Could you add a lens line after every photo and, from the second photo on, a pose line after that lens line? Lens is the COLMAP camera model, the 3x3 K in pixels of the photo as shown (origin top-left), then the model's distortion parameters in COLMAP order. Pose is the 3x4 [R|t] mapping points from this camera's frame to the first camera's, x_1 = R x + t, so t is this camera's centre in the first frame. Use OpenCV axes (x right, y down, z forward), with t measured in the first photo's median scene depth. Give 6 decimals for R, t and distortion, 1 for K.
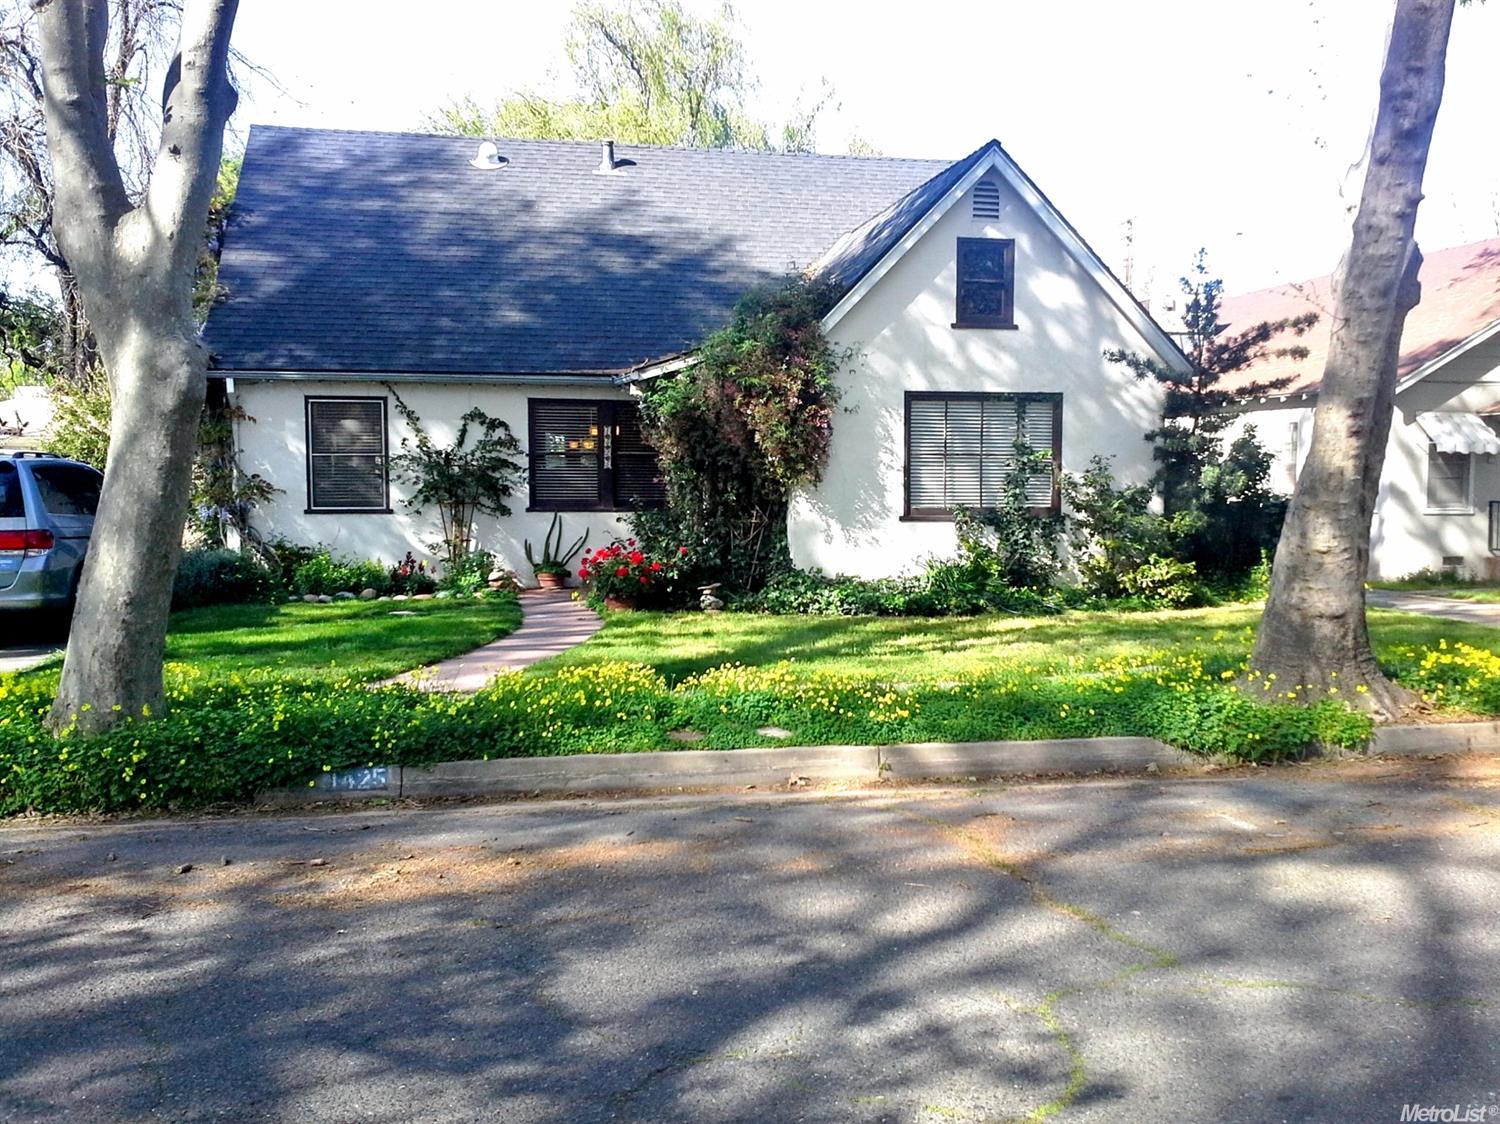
lens RADIAL K [[1330.1, 0, 754.8], [0, 1330.1, 612.4], [0, 0, 1]] dist [0.015984, -0.002012]
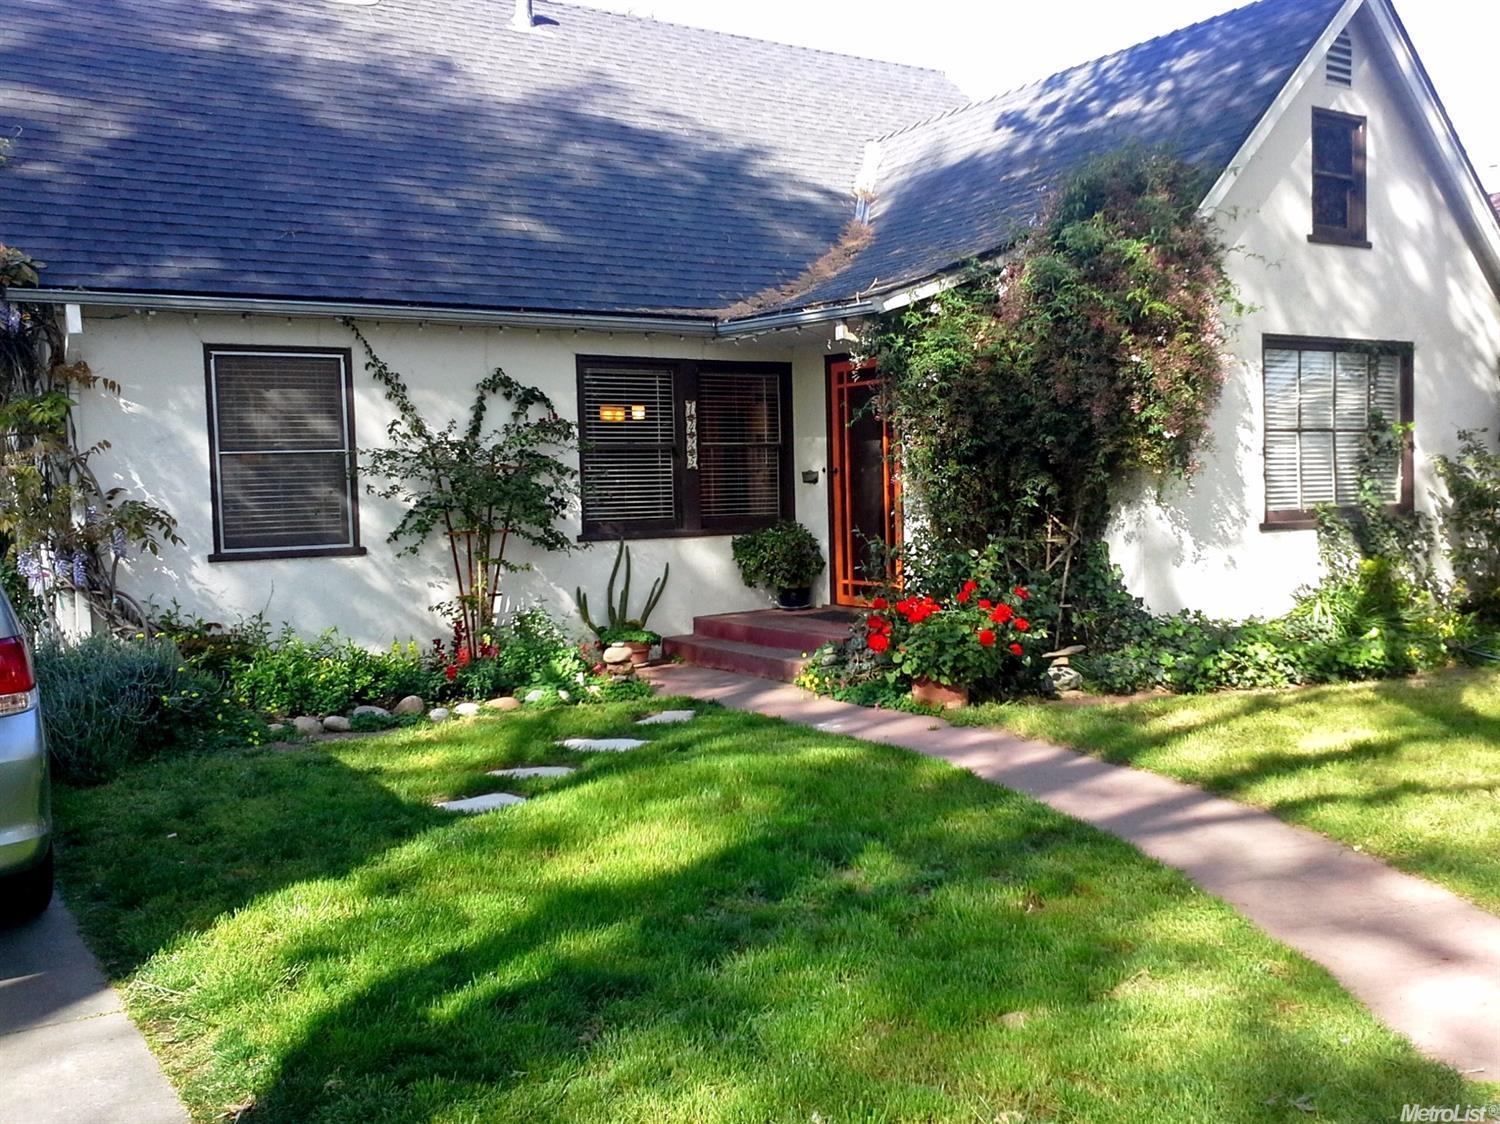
lens RADIAL K [[1388.9, 0, 745.0], [0, 1388.9, 596.0], [0, 0, 1]] dist [0.071742, -0.156123]
pose [[0.937640, -0.054167, 0.343362, -0.333213], [0.063470, 0.997857, -0.015903, -0.038000], [-0.341765, 0.036705, 0.939068, 0.398870]]
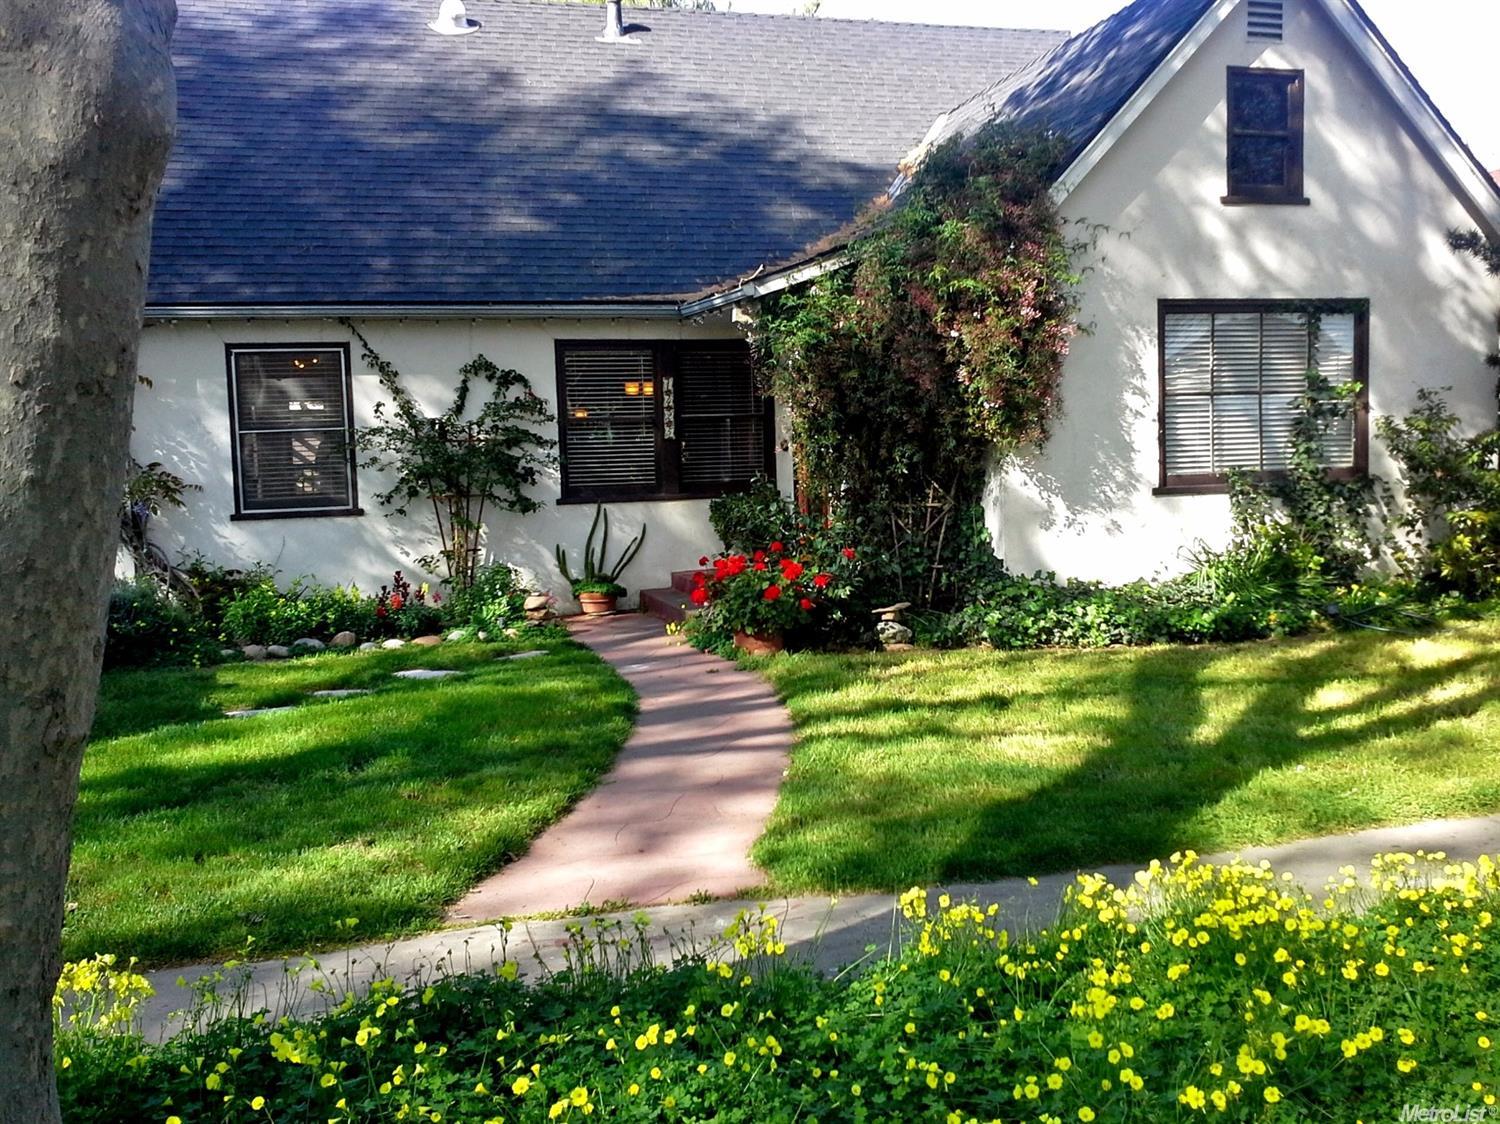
lens RADIAL K [[1388.9, 0, 745.0], [0, 1388.9, 596.0], [0, 0, 1]] dist [0.071742, -0.156123]
pose [[0.996940, -0.043828, 0.064727, -0.129262], [0.044091, 0.999024, -0.002642, -0.023216], [-0.064548, 0.005488, 0.997900, 0.286107]]
